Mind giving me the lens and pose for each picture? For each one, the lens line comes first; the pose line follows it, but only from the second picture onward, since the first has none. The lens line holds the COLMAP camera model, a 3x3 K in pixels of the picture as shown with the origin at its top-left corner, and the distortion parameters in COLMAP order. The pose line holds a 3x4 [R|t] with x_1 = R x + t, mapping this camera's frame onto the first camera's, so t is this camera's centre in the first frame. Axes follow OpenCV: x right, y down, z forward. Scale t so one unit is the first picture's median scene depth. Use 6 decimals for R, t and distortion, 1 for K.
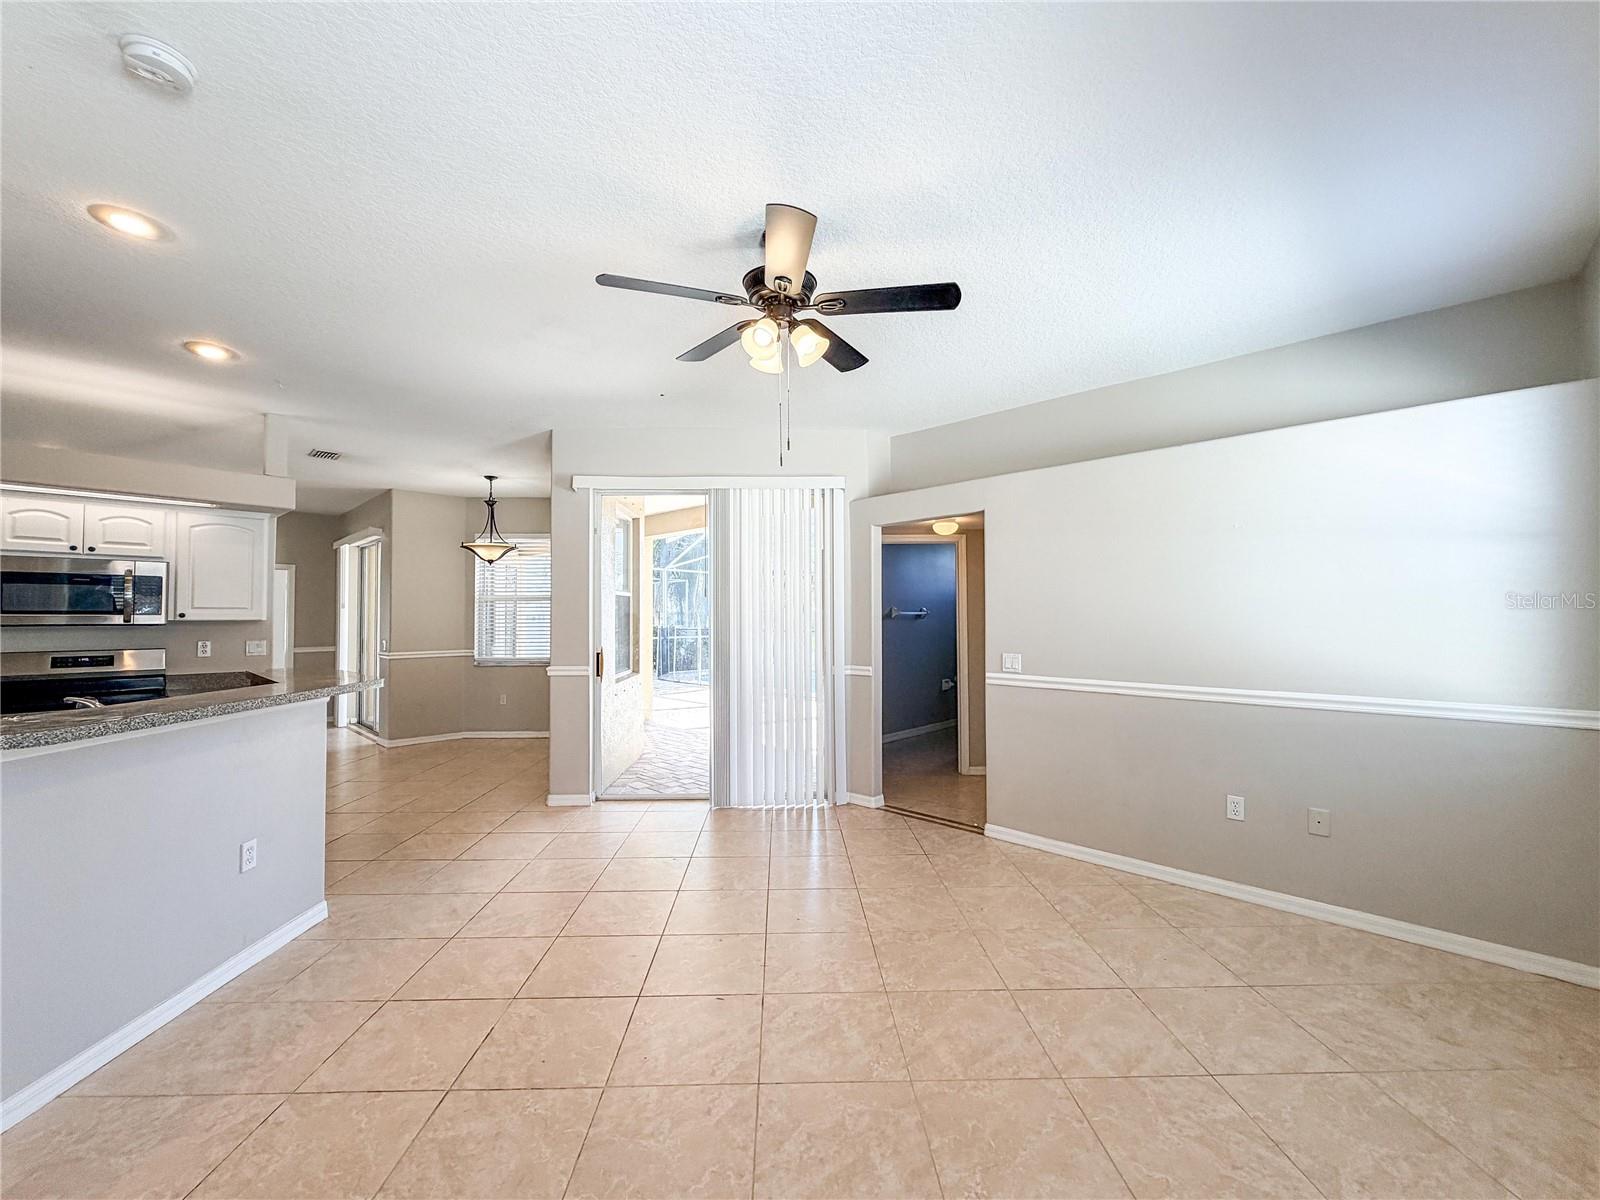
lens RADIAL K [[648.9, 0, 797.6], [0, 648.9, 598.8], [0, 0, 1]] dist [-0.000454, 0.000074]
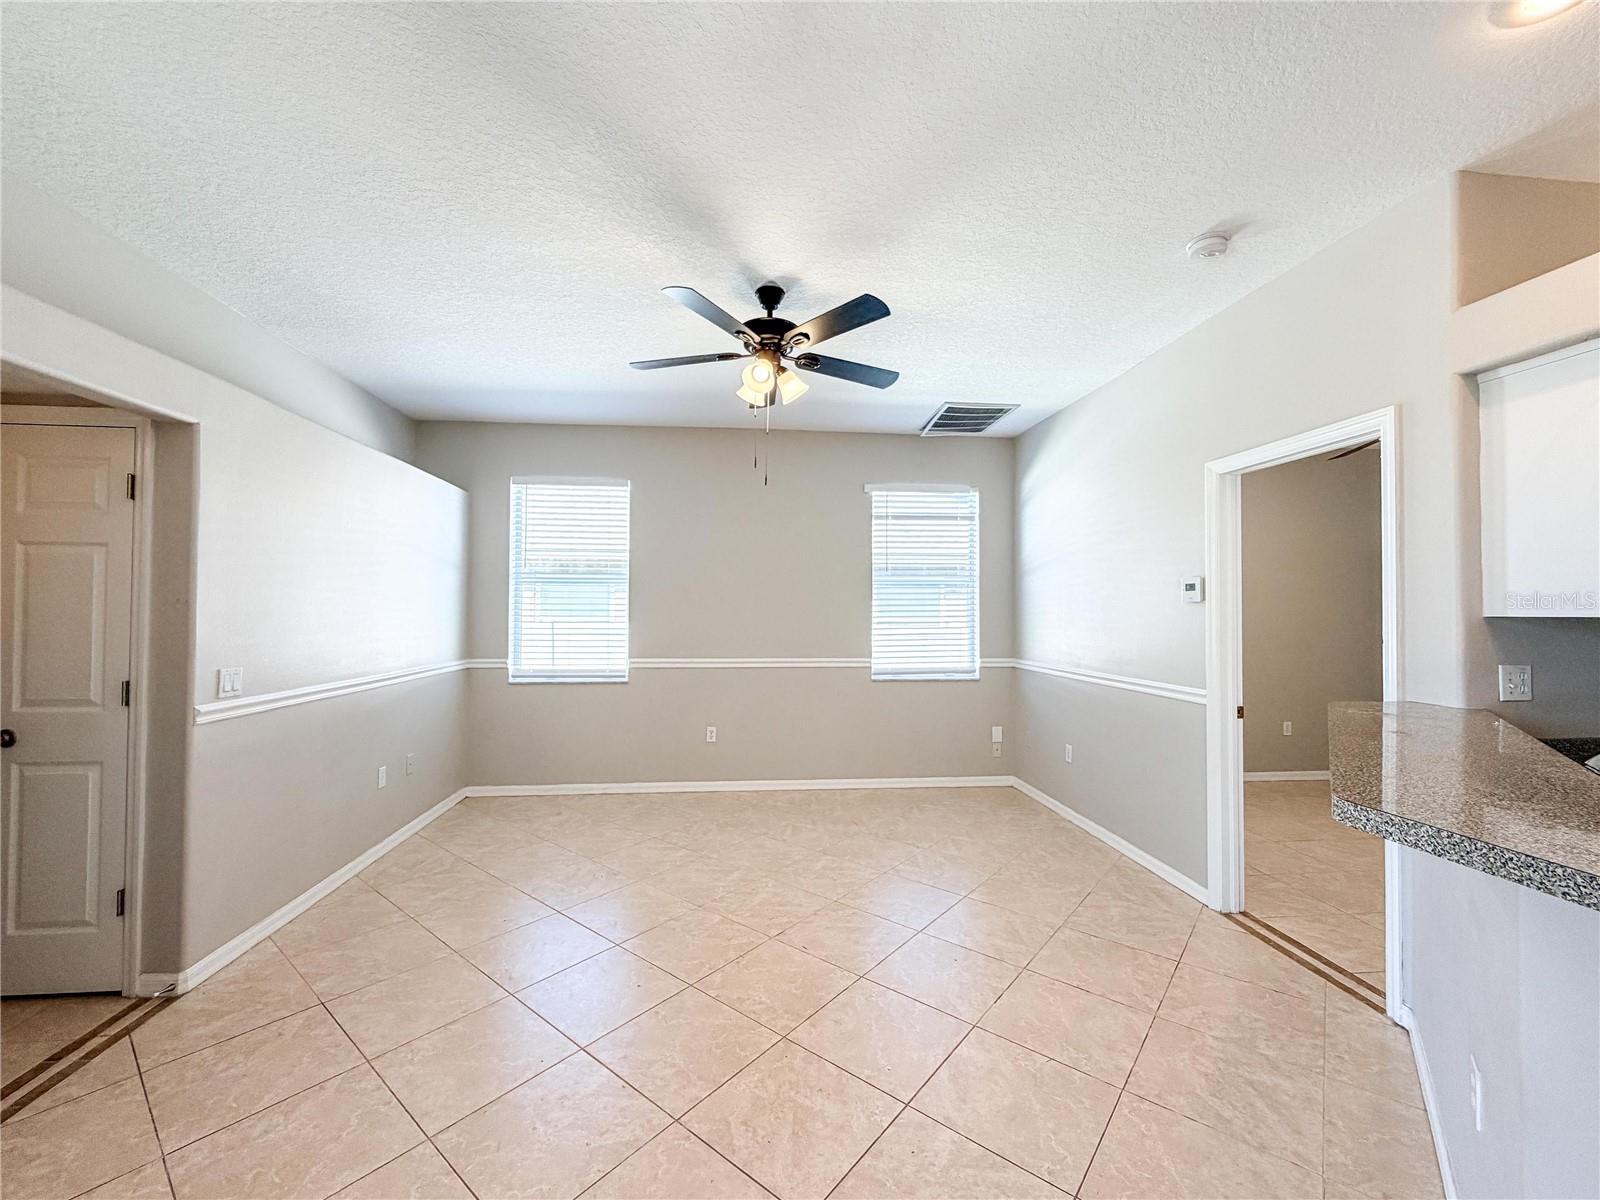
lens RADIAL K [[648.9, 0, 800.2], [0, 648.9, 603.5], [0, 0, 1]] dist [-0.000454, 0.000074]
pose [[-0.764501, 0.009011, 0.644560, -0.239329], [-0.020440, 0.999061, -0.038210, 0.016439], [-0.644298, -0.042386, -0.763599, 0.534303]]
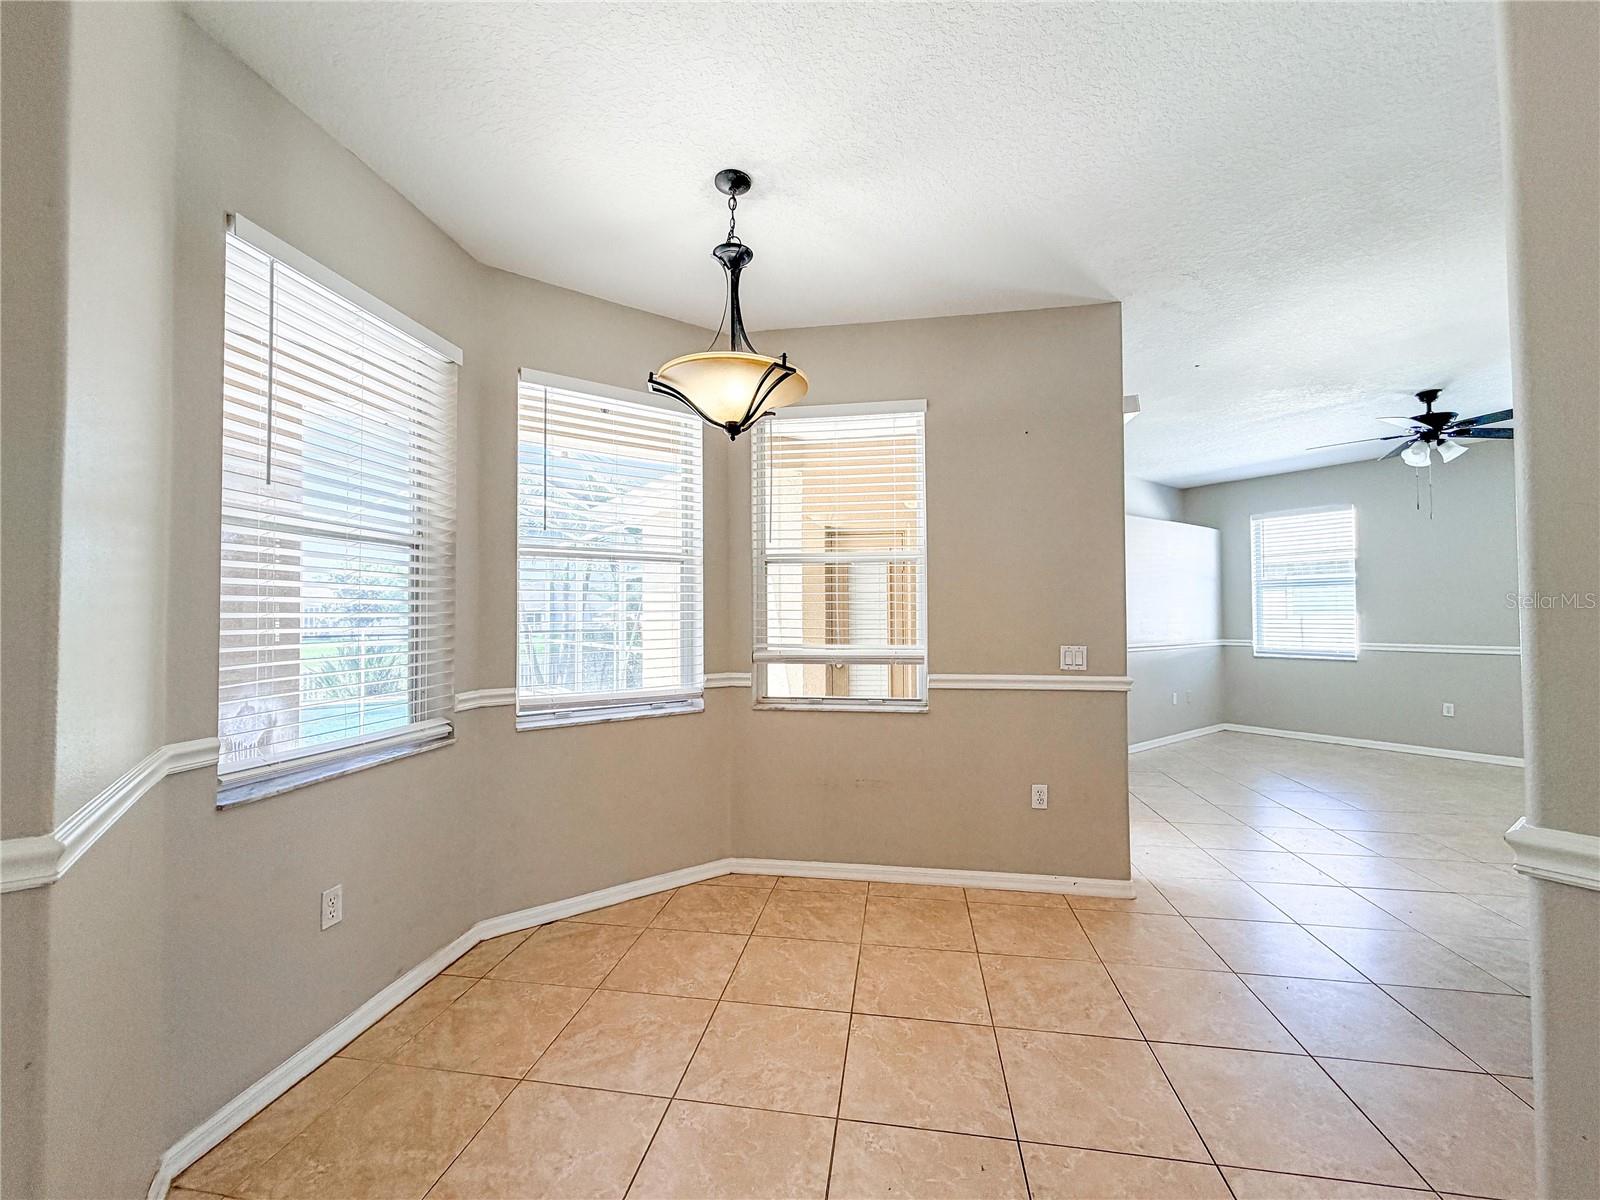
lens RADIAL K [[648.9, 0, 794.5], [0, 648.9, 598.7], [0, 0, 1]] dist [-0.000454, 0.000074]
pose [[0.178968, 0.028393, 0.983445, -0.617342], [-0.023013, 0.999431, -0.024667, 0.030193], [-0.983586, -0.018217, 0.179520, 0.699653]]
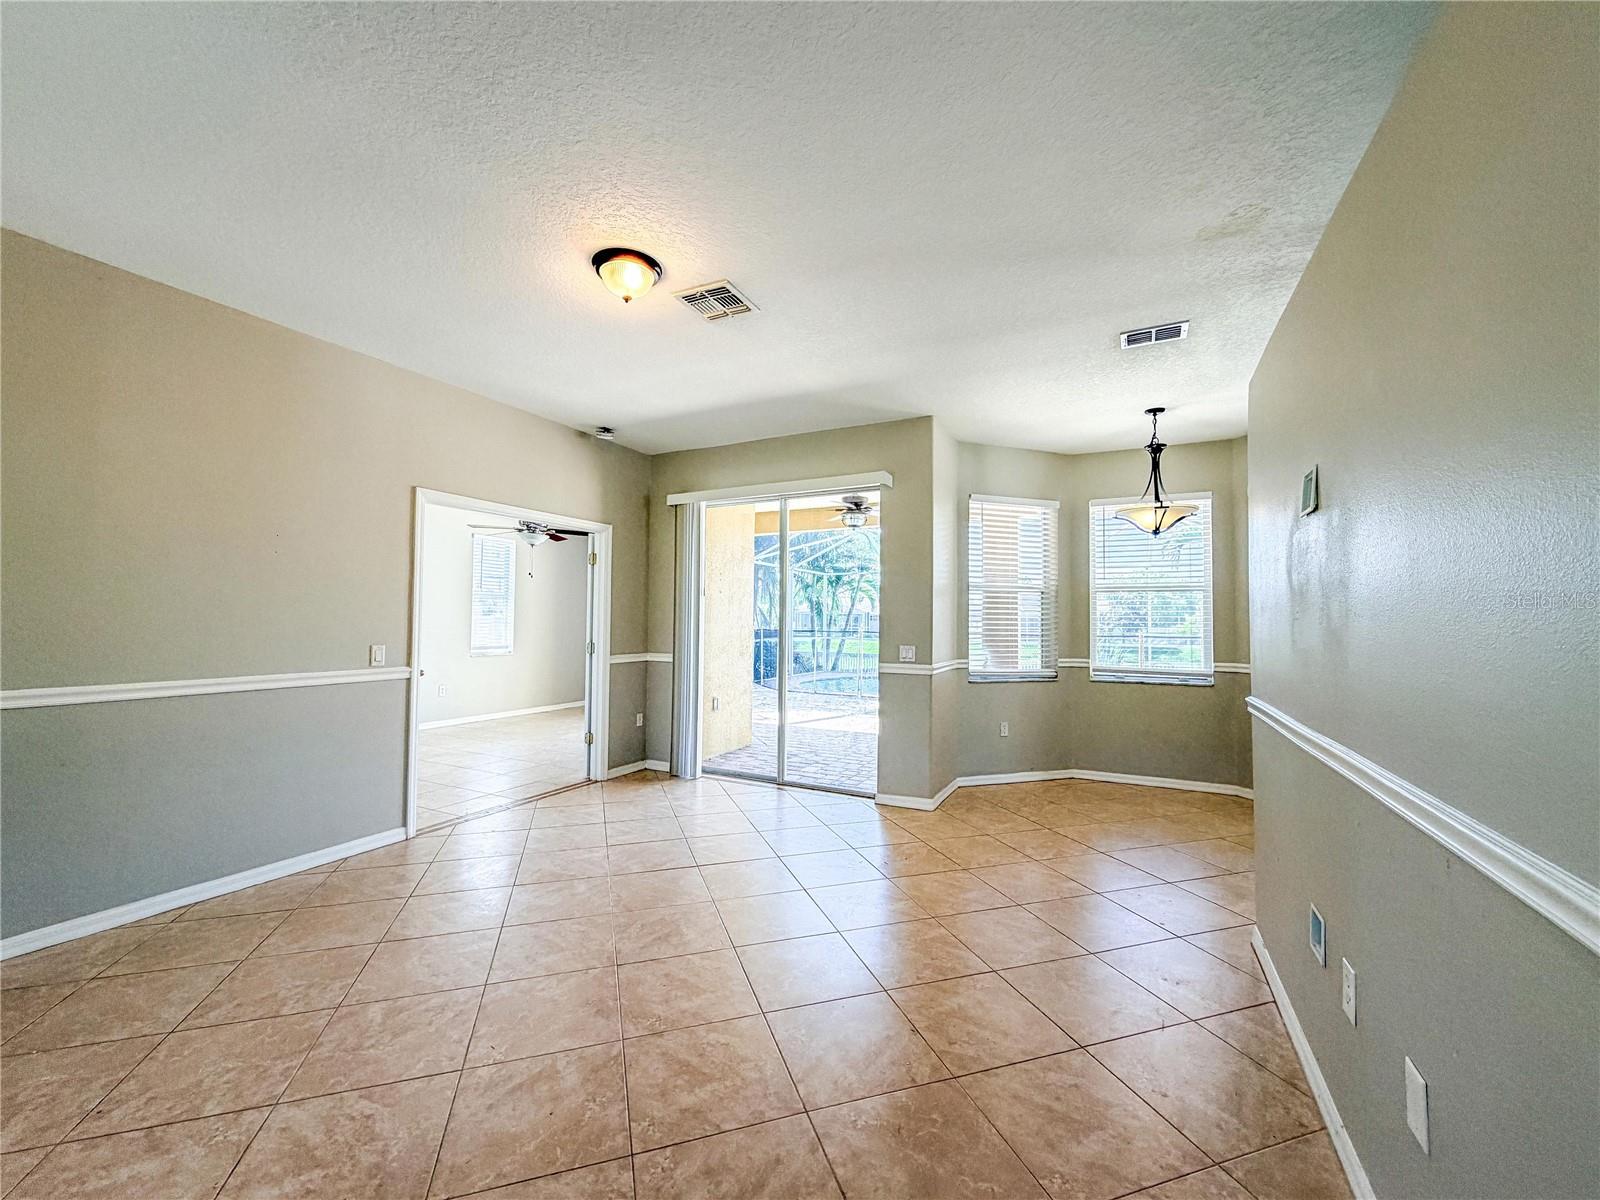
lens RADIAL K [[648.9, 0, 792.2], [0, 648.9, 599.2], [0, 0, 1]] dist [-0.000454, 0.000074]
pose [[0.954263, 0.025138, 0.297910, -0.809405], [-0.024245, 0.999684, -0.006693, 0.020961], [-0.297984, -0.000836, 0.954570, 0.351825]]
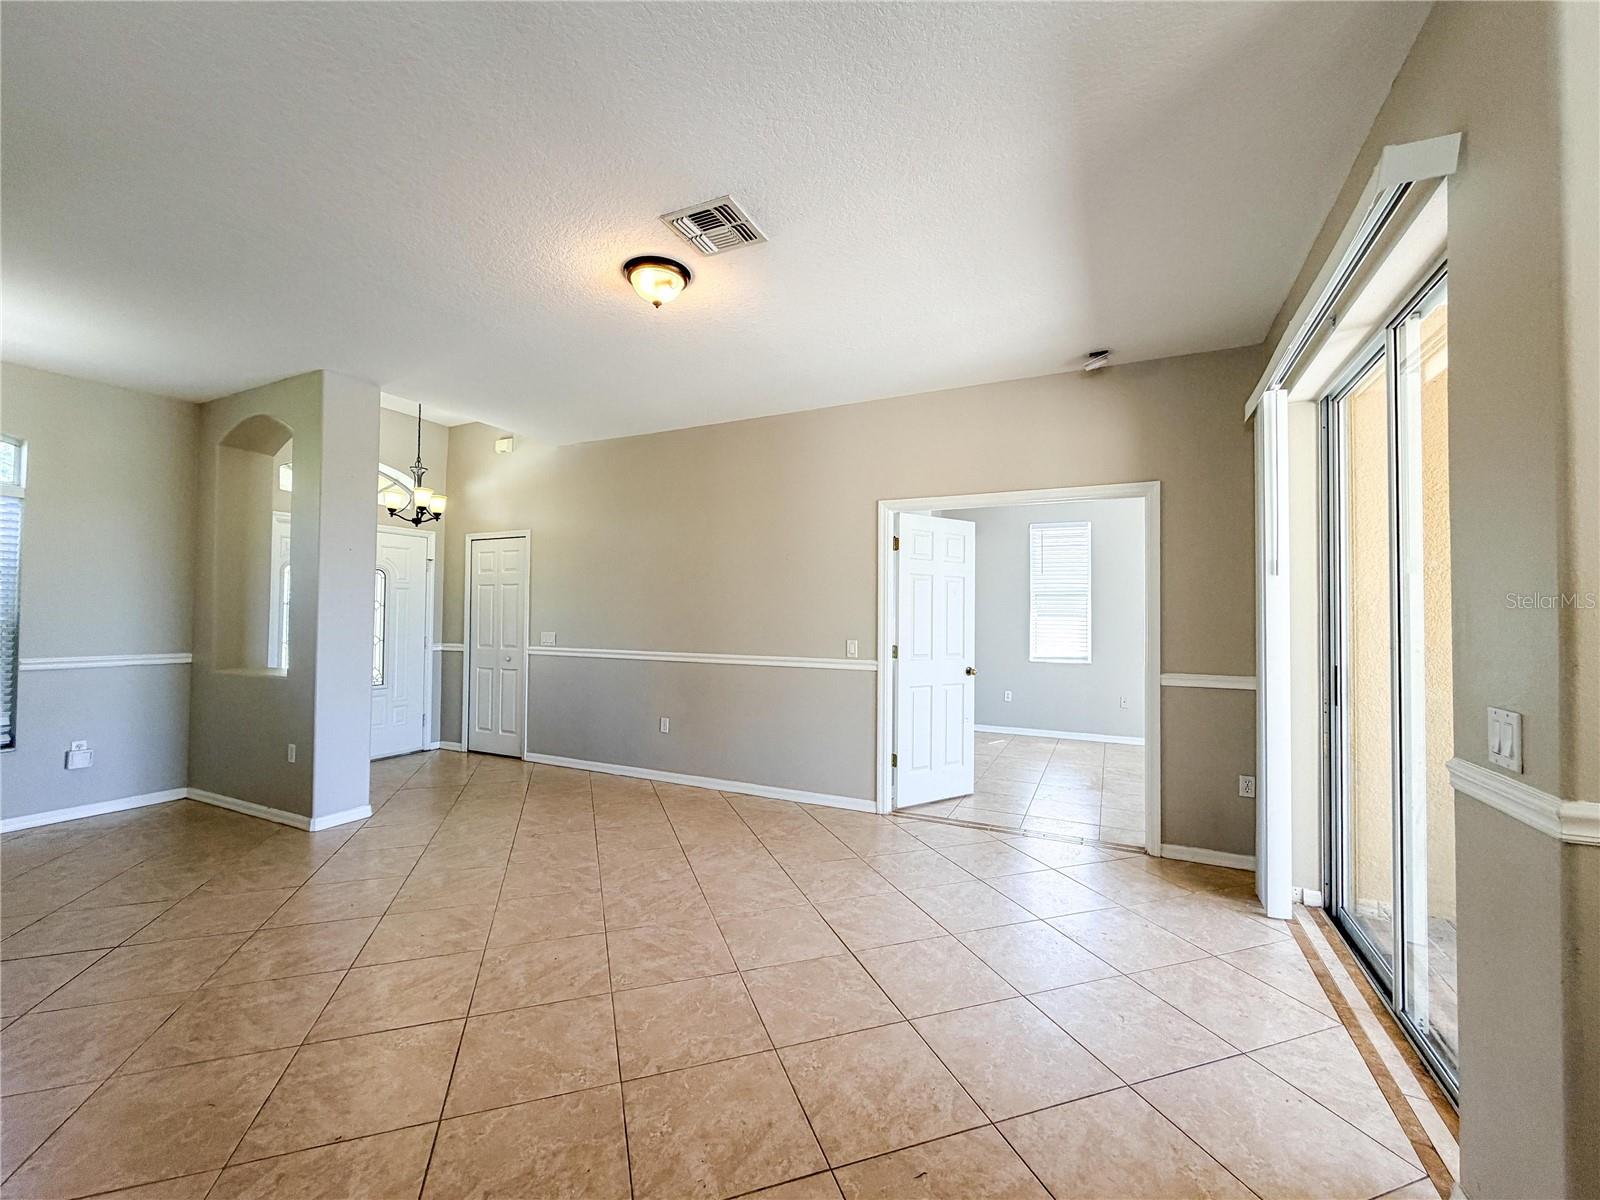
lens RADIAL K [[648.9, 0, 793.9], [0, 648.9, 602.2], [0, 0, 1]] dist [-0.000454, 0.000074]
pose [[0.309376, -0.011126, -0.950875, -0.453272], [0.014993, 0.999864, -0.006821, 0.028300], [0.950822, -0.012147, 0.309500, 0.652429]]
